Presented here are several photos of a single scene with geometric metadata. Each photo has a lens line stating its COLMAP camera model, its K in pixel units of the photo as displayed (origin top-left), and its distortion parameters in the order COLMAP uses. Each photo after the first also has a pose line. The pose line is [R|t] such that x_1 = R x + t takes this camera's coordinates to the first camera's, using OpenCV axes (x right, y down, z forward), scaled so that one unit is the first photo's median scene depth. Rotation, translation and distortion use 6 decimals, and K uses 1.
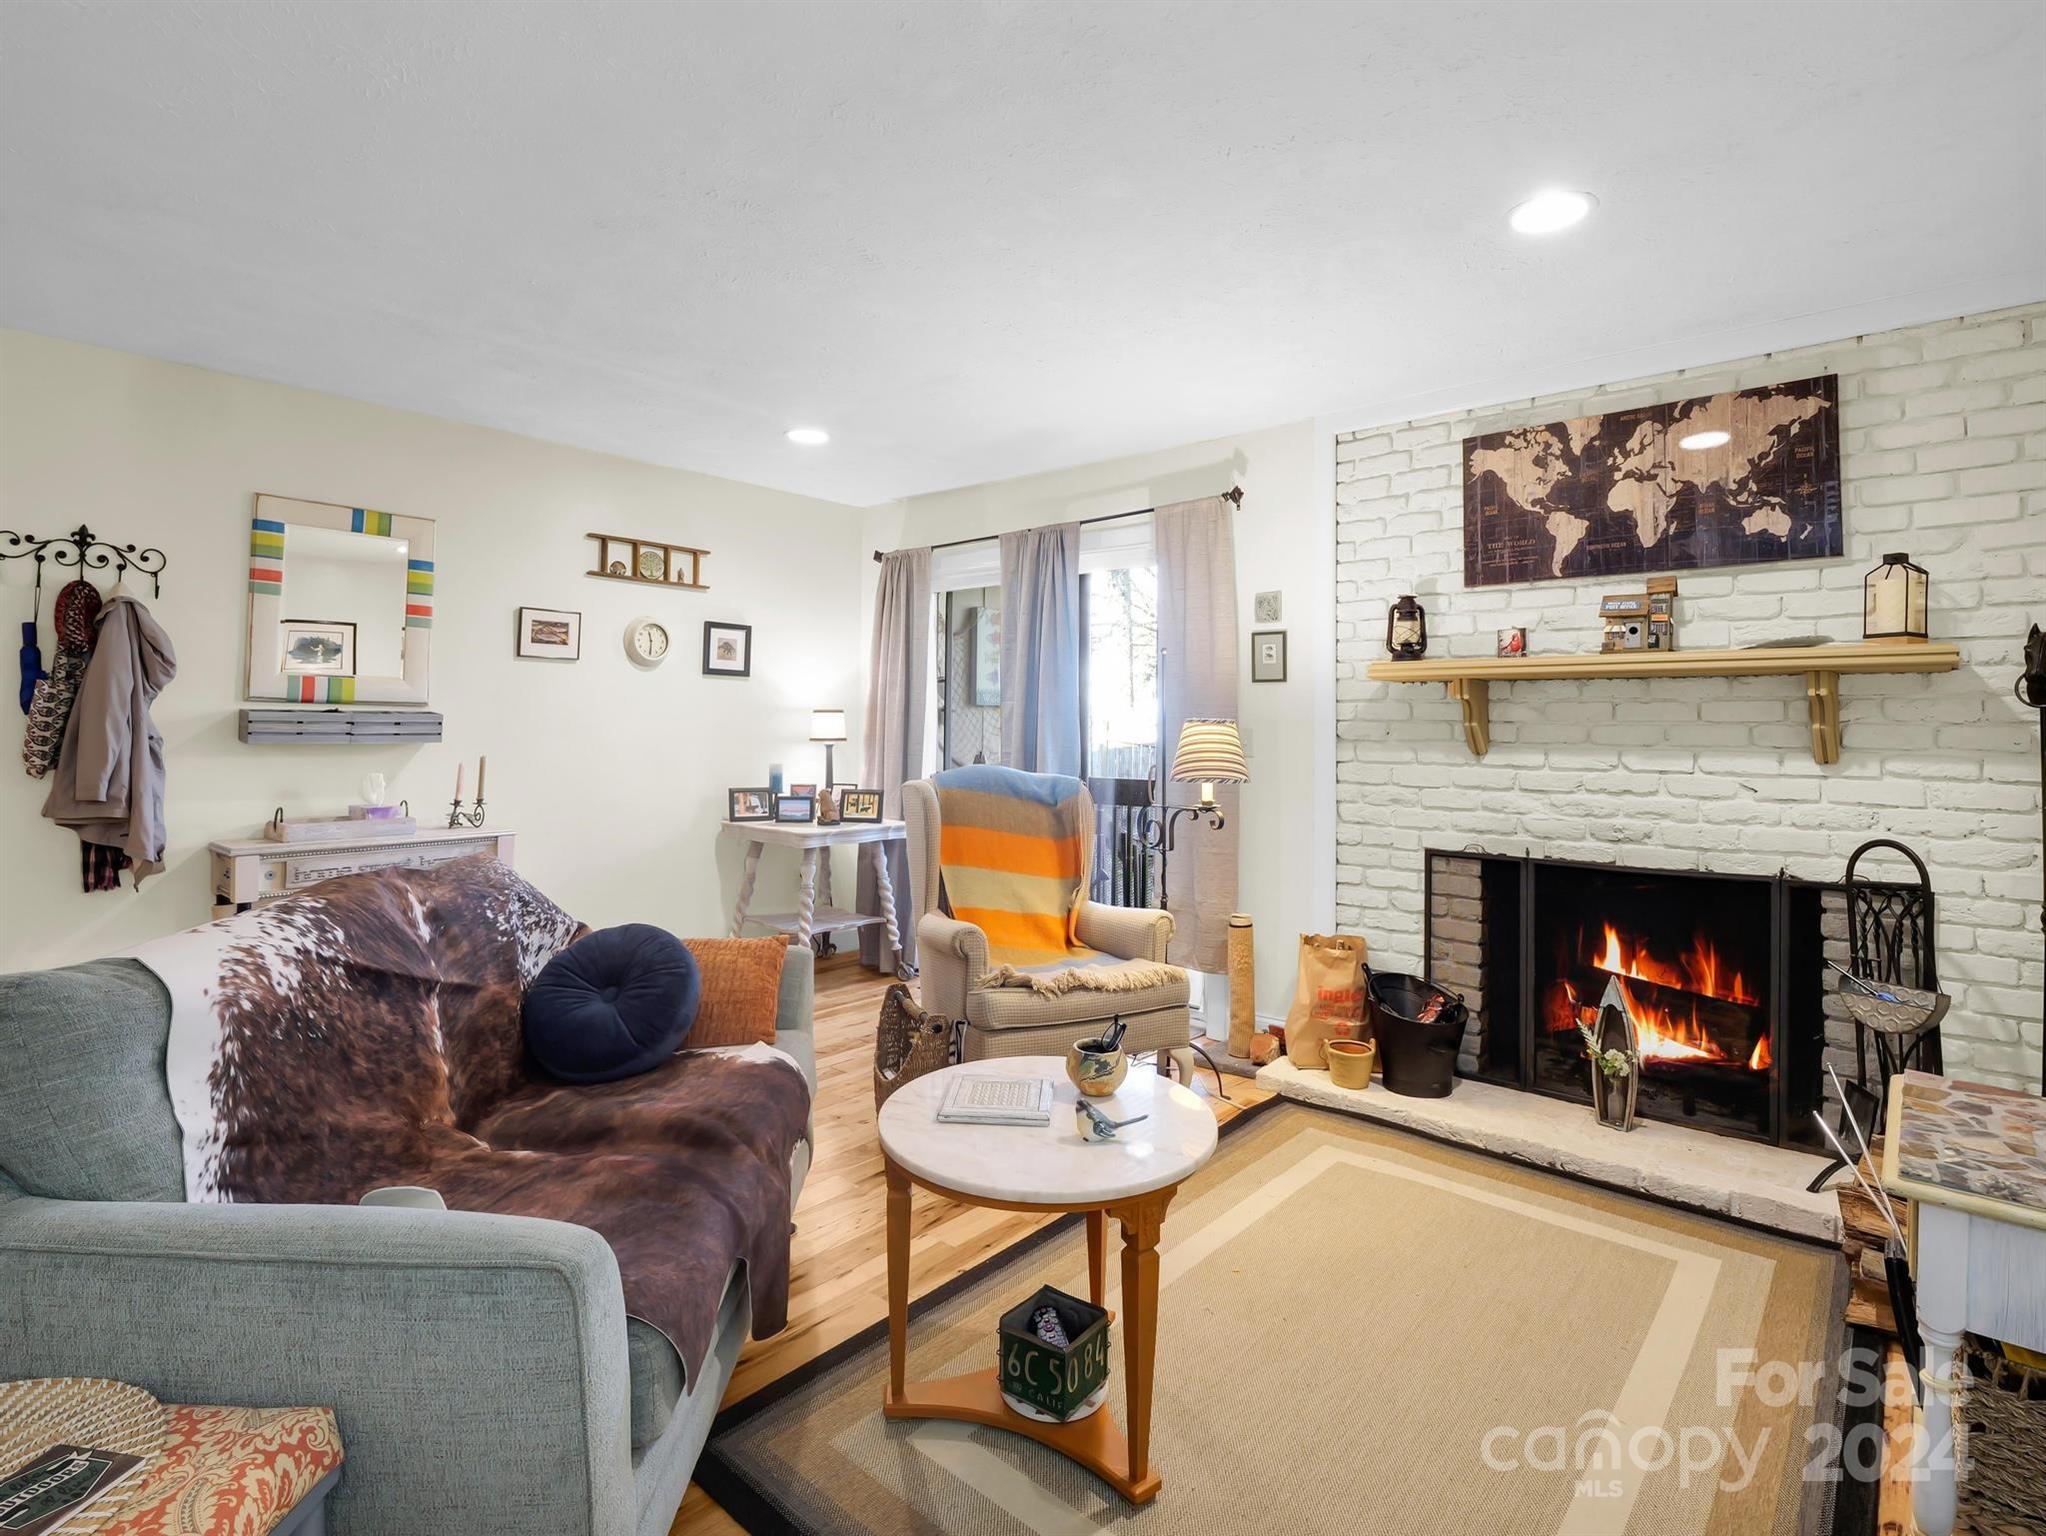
lens RADIAL K [[996.2, 0, 1047.4], [0, 996.2, 704.4], [0, 0, 1]] dist [-0.018826, -0.000517]
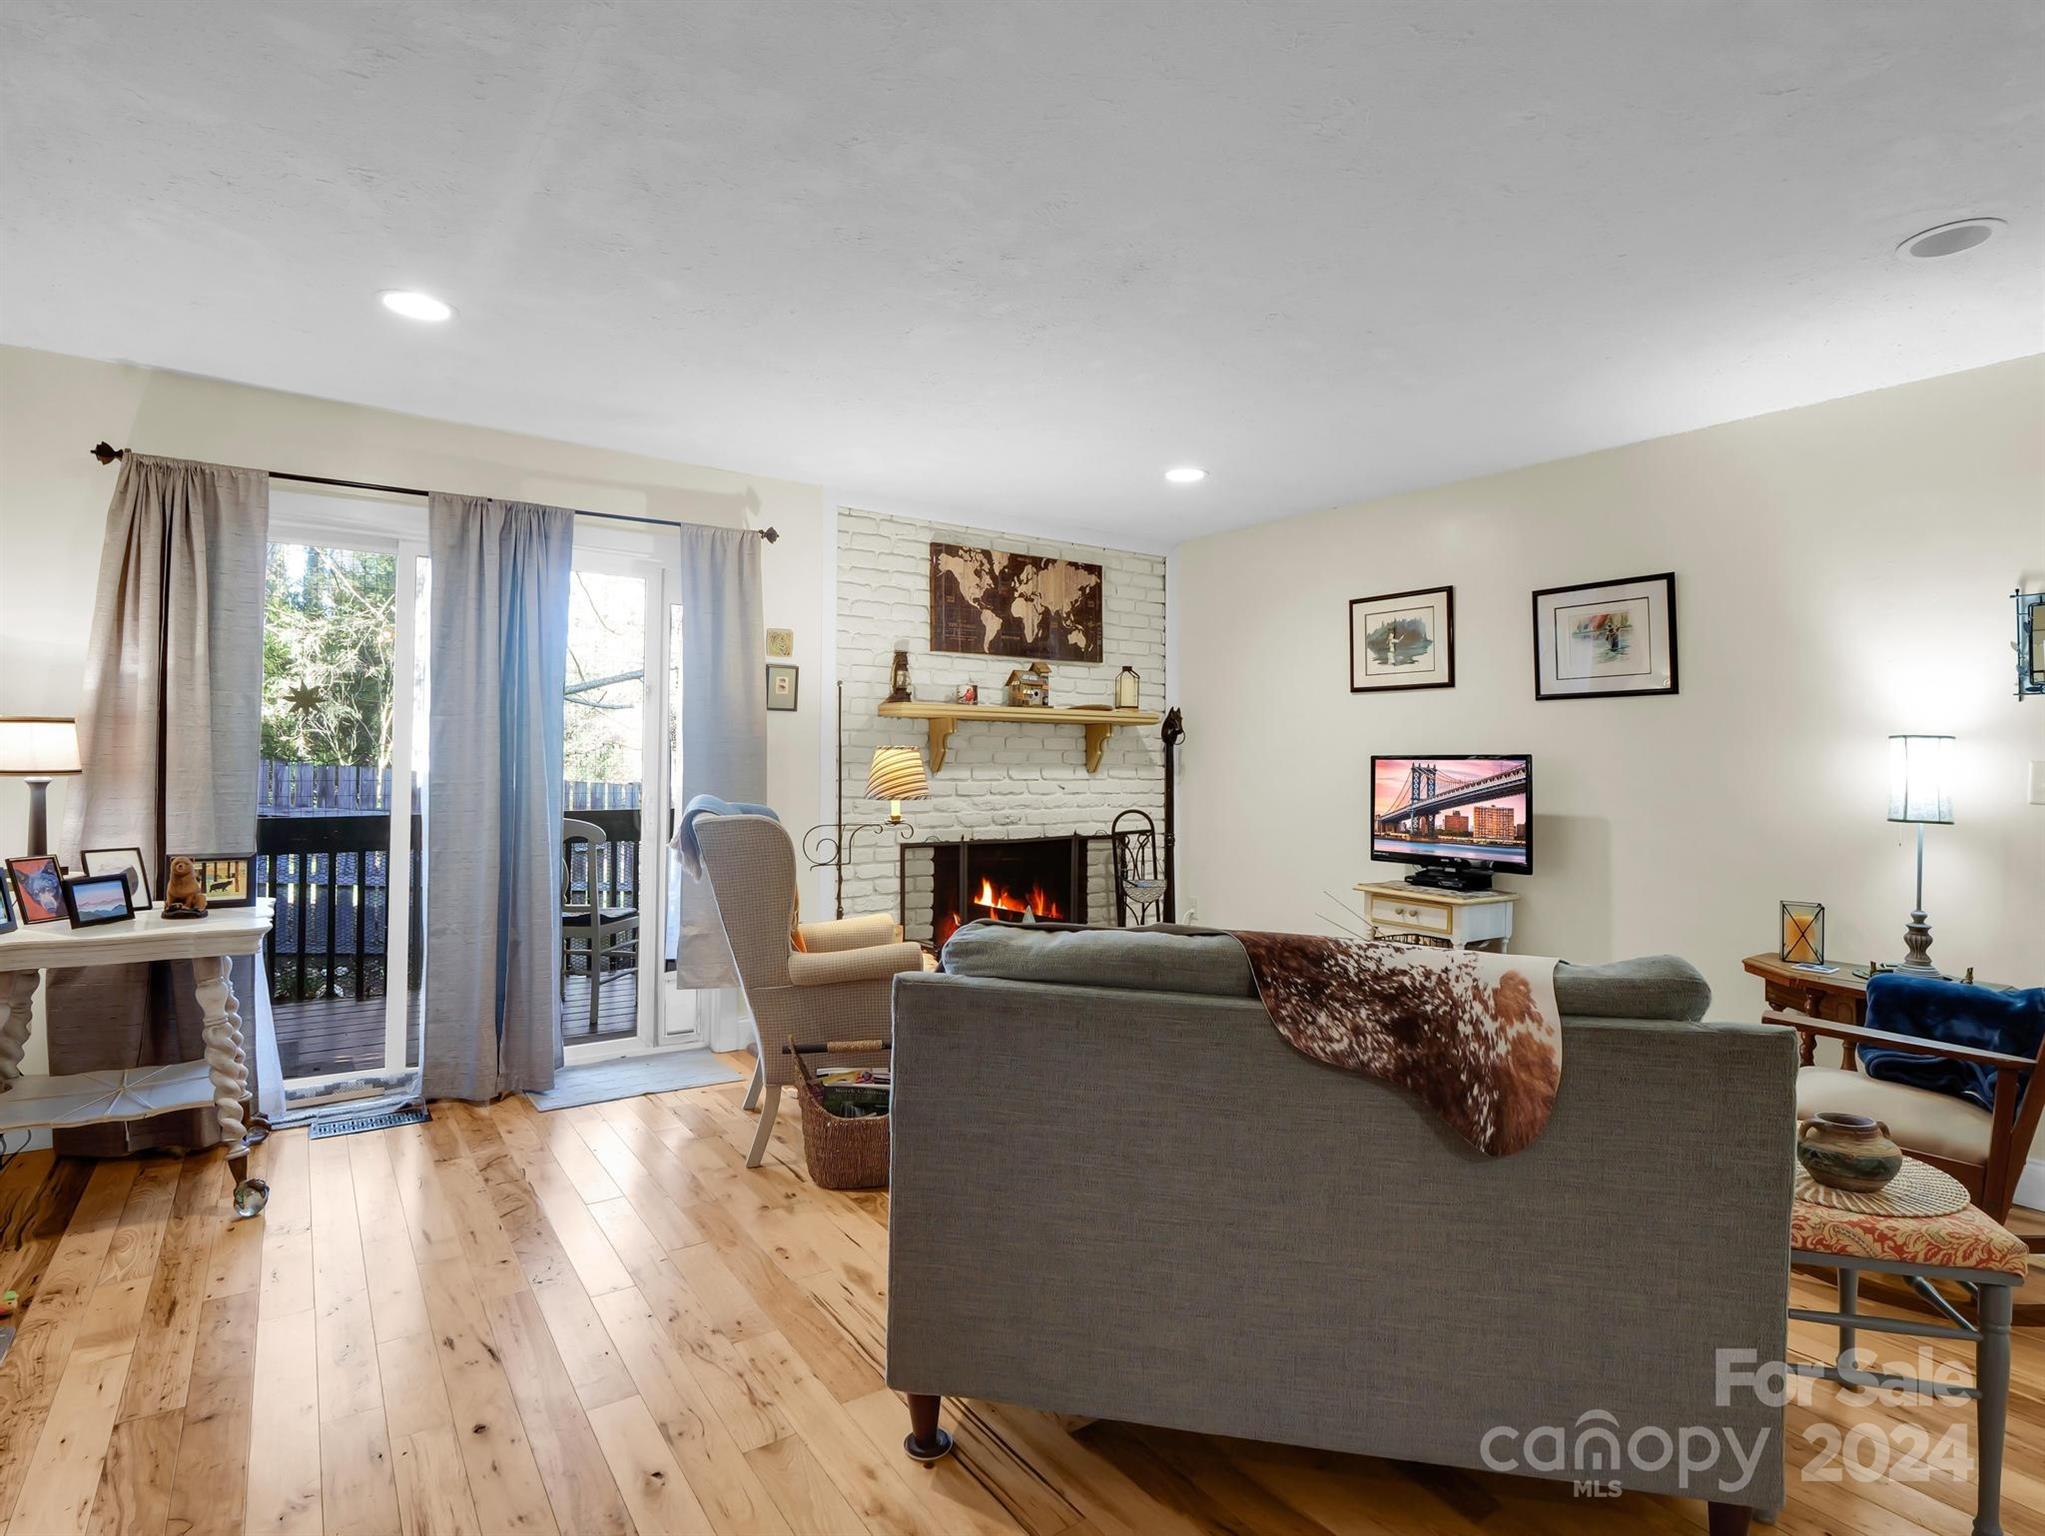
lens RADIAL K [[1003.4, 0, 987.9], [0, 1003.4, 754.1], [0, 0, 1]] dist [-0.014787, -0.007115]
pose [[0.279923, -0.007436, 0.959994, -0.940002], [-0.032112, 0.999338, 0.017105, -0.001131], [-0.959485, -0.035615, 0.279499, 0.558602]]
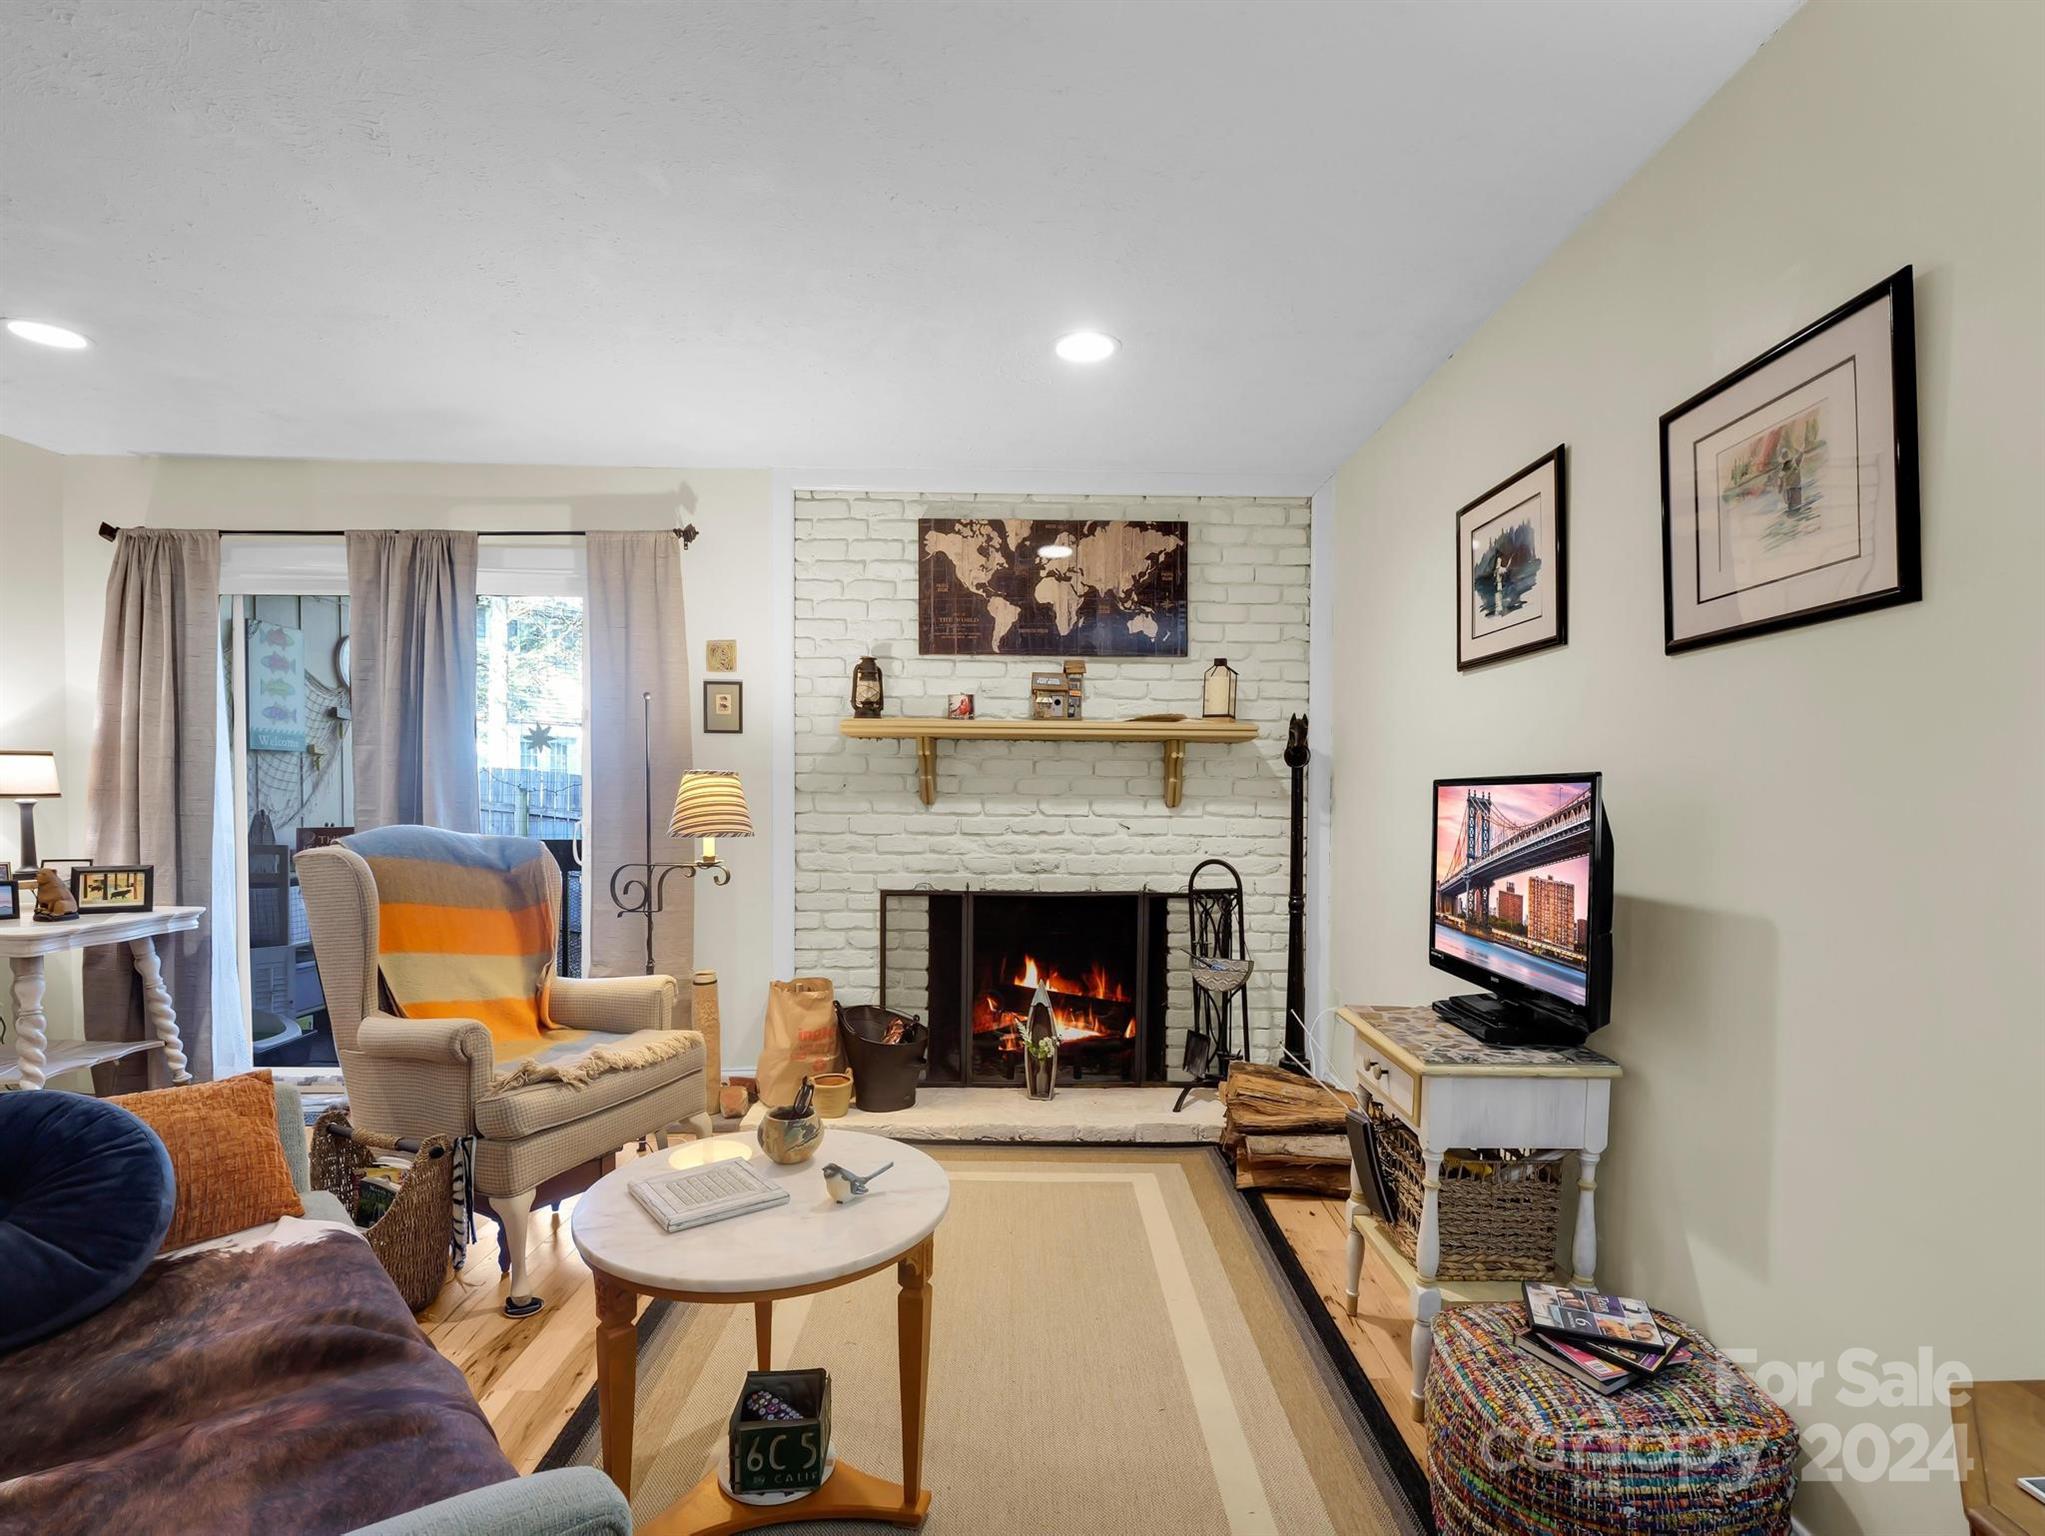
lens RADIAL K [[984.7, 0, 1025.8], [0, 984.7, 818.7], [0, 0, 1]] dist [-0.001710, -0.008742]
pose [[0.748826, -0.024468, 0.662315, -0.237311], [-0.018444, 0.998162, 0.057729, 0.000387], [-0.662510, -0.055445, 0.746998, 0.088299]]
